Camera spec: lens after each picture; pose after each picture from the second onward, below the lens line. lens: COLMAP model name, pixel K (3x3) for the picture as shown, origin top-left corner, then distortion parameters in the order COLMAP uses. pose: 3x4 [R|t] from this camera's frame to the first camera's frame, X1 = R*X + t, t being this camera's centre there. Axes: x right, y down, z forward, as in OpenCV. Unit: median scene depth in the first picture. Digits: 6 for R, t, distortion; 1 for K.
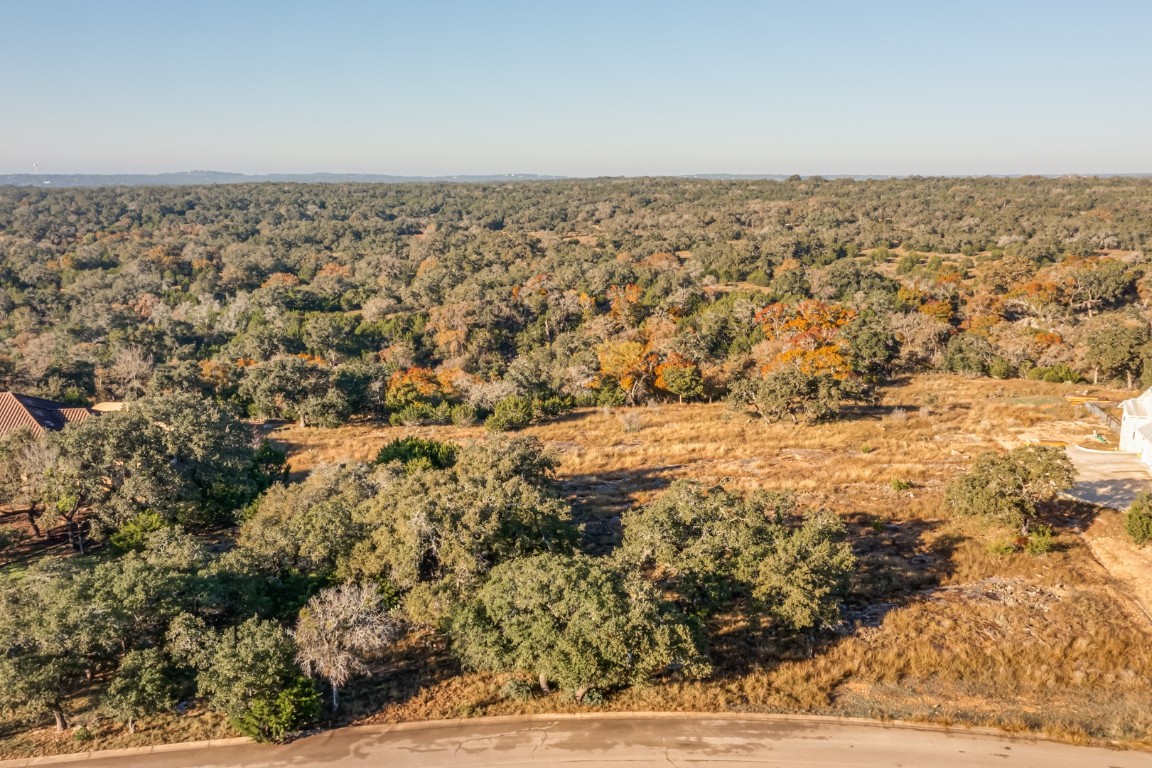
lens RADIAL K [[928.8, 0, 572.0], [0, 928.8, 384.9], [0, 0, 1]] dist [0.006051, 0.002166]
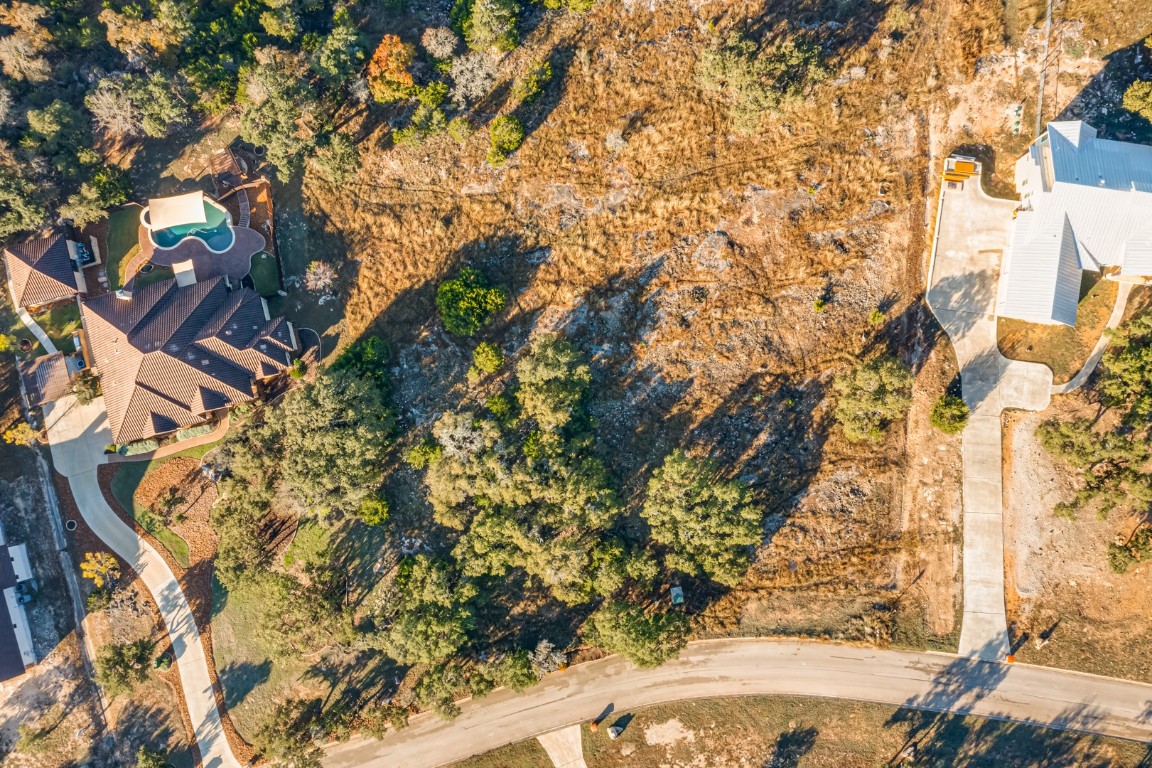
lens RADIAL K [[910.9, 0, 576.0], [0, 910.9, 384.0], [0, 0, 1]] dist [0.003683, 0.002720]
pose [[0.988667, -0.147018, -0.030375, 0.007709], [0.067529, 0.254819, 0.964628, -1.222781], [-0.134077, -0.955747, 0.261859, 0.562932]]
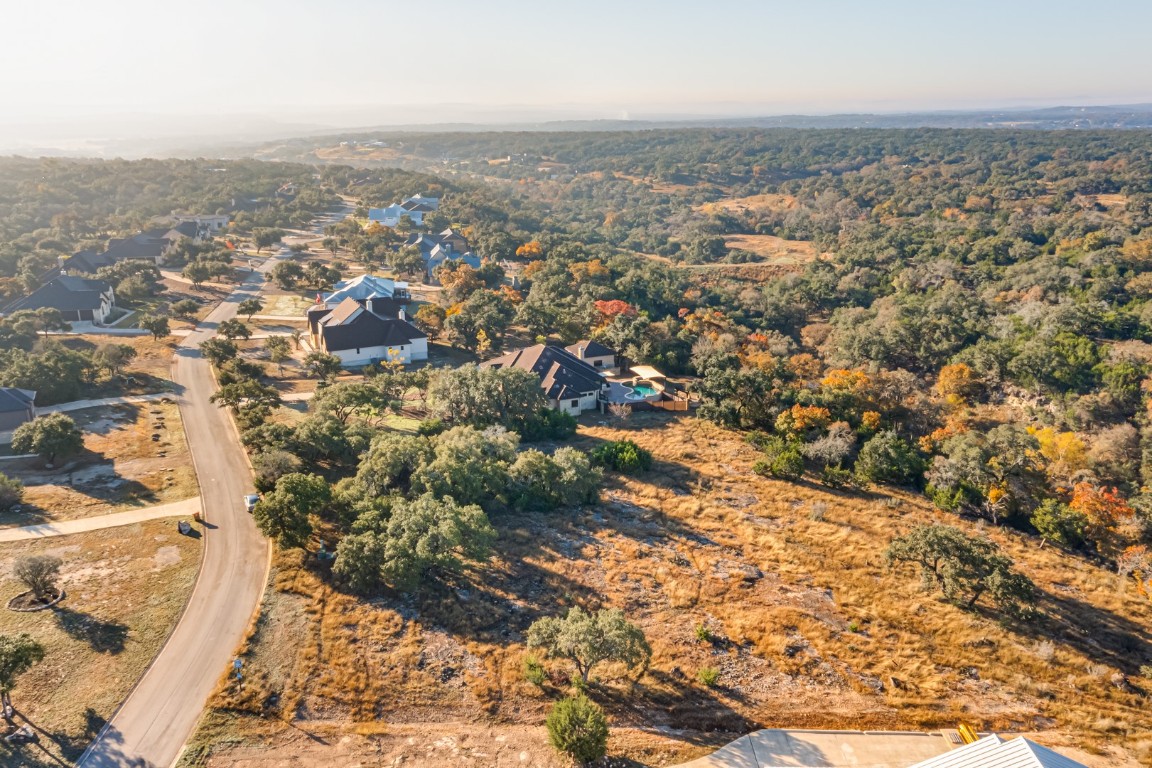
lens RADIAL K [[902.6, 0, 569.2], [0, 902.6, 383.5], [0, 0, 1]] dist [0.001131, -0.000521]
pose [[0.271227, 0.273969, -0.922701, 1.157966], [-0.195408, 0.954345, 0.225925, -0.355402], [0.942471, 0.119027, 0.312380, 0.501963]]
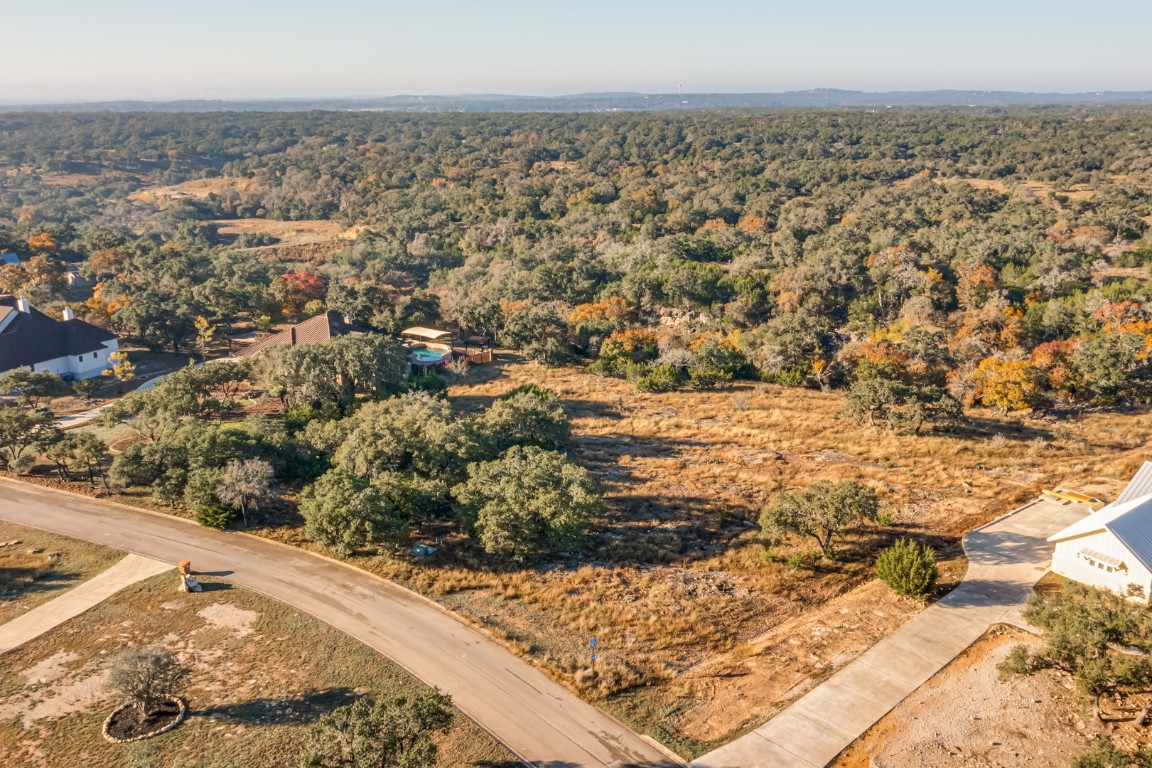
lens RADIAL K [[943.0, 0, 611.6], [0, 943.0, 382.9], [0, 0, 1]] dist [0.006947, -0.001173]
pose [[0.828933, 0.161495, -0.535527, 0.721662], [-0.118504, 0.986385, 0.114026, -0.128541], [0.546650, -0.031057, 0.836785, -0.105222]]
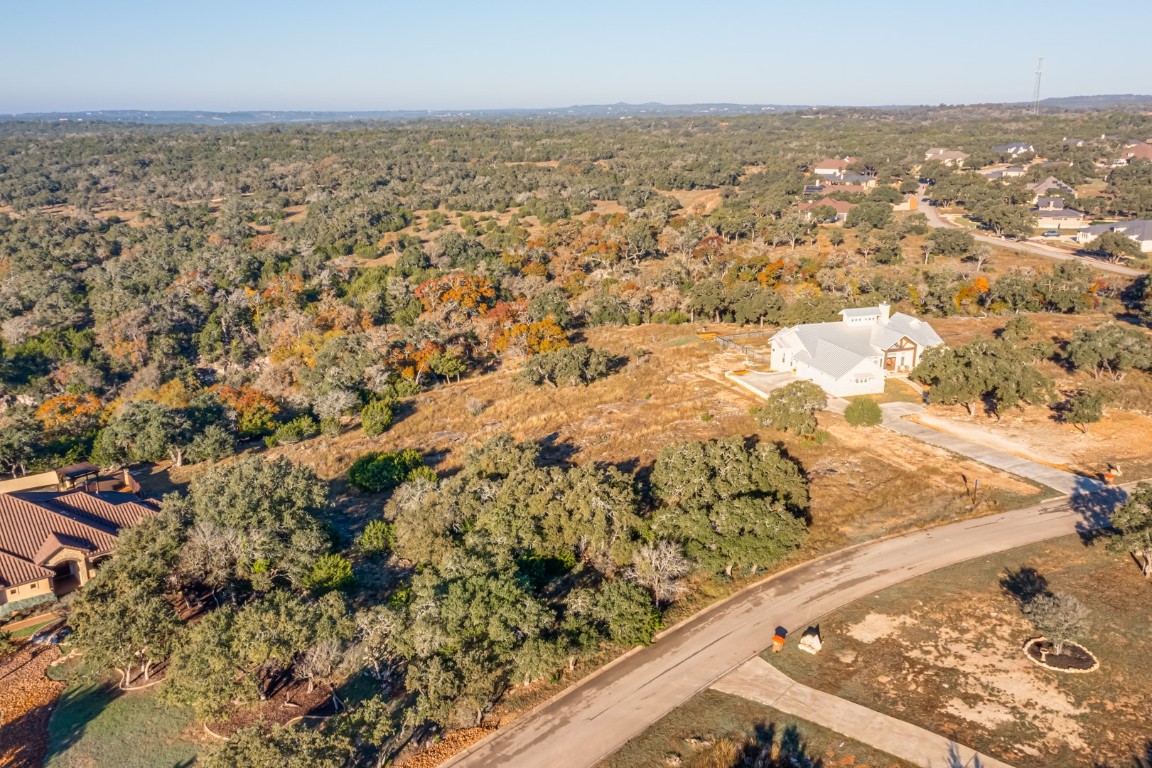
lens RADIAL K [[910.9, 0, 576.0], [0, 910.9, 384.0], [0, 0, 1]] dist [0.003683, 0.002720]
pose [[0.823414, -0.166347, 0.542511, -0.631323], [0.127051, 0.985840, 0.109447, -0.139225], [-0.553034, -0.021194, 0.832889, -0.143609]]
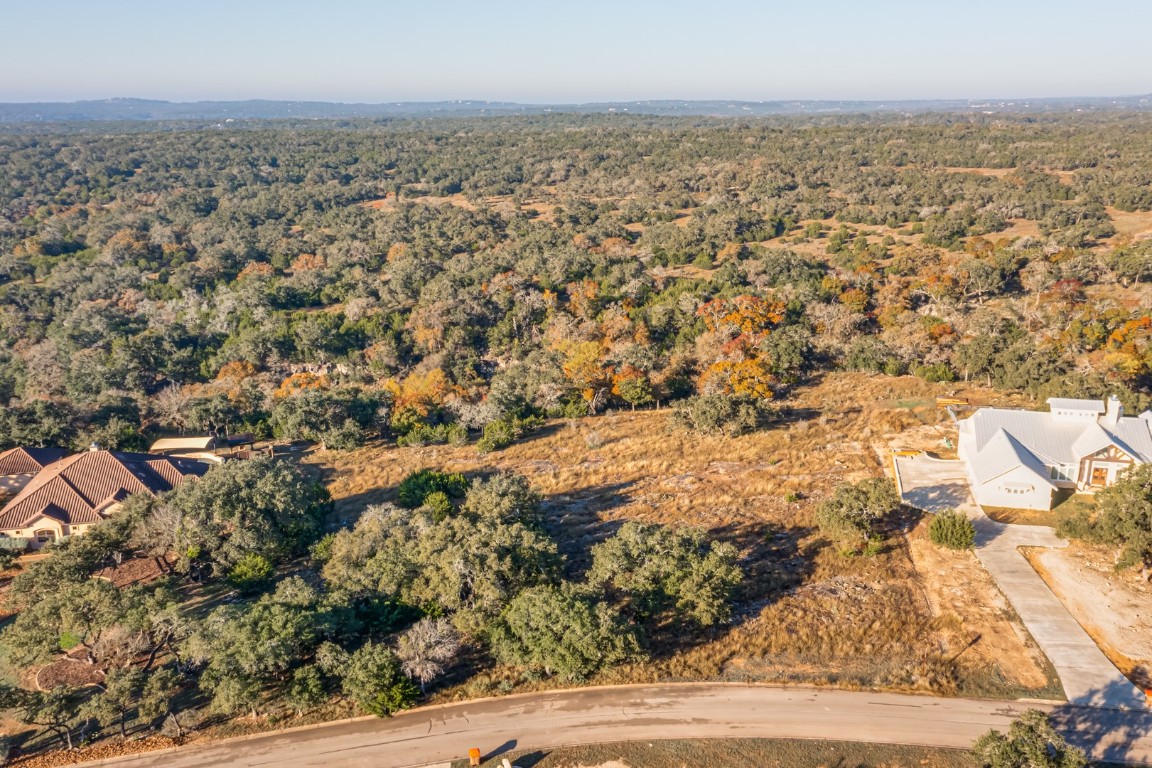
lens RADIAL K [[943.0, 0, 611.6], [0, 943.0, 382.9], [0, 0, 1]] dist [0.006947, -0.001173]
pose [[0.995821, -0.029078, 0.086571, -0.026762], [0.022743, 0.997052, 0.073285, -0.168275], [-0.088446, -0.071010, 0.993547, -0.346790]]
